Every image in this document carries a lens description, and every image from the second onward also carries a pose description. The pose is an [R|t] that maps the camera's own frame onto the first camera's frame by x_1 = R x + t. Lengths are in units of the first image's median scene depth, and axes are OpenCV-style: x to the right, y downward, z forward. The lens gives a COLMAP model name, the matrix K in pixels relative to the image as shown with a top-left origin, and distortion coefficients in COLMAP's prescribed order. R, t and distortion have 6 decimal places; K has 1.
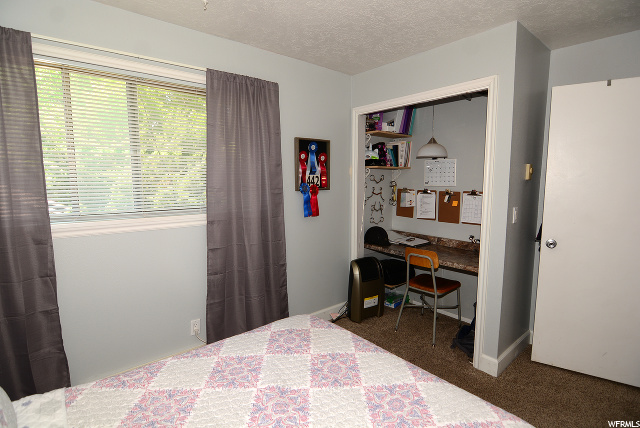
lens RADIAL K [[311.4, 0, 317.5], [0, 311.4, 214.3], [0, 0, 1]] dist [-0.012909, -0.000640]
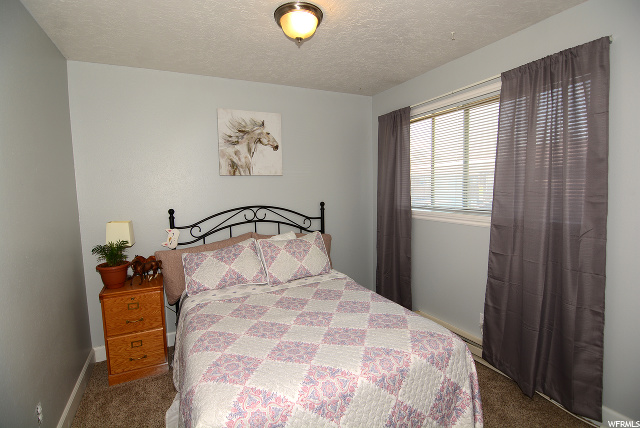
lens RADIAL K [[311.4, 0, 317.5], [0, 311.4, 214.3], [0, 0, 1]] dist [-0.012909, -0.000640]
pose [[-0.231789, 0.094453, -0.968170, 0.771253], [-0.084149, 0.989597, 0.116689, -0.081297], [0.969120, 0.108518, -0.221430, 0.671929]]
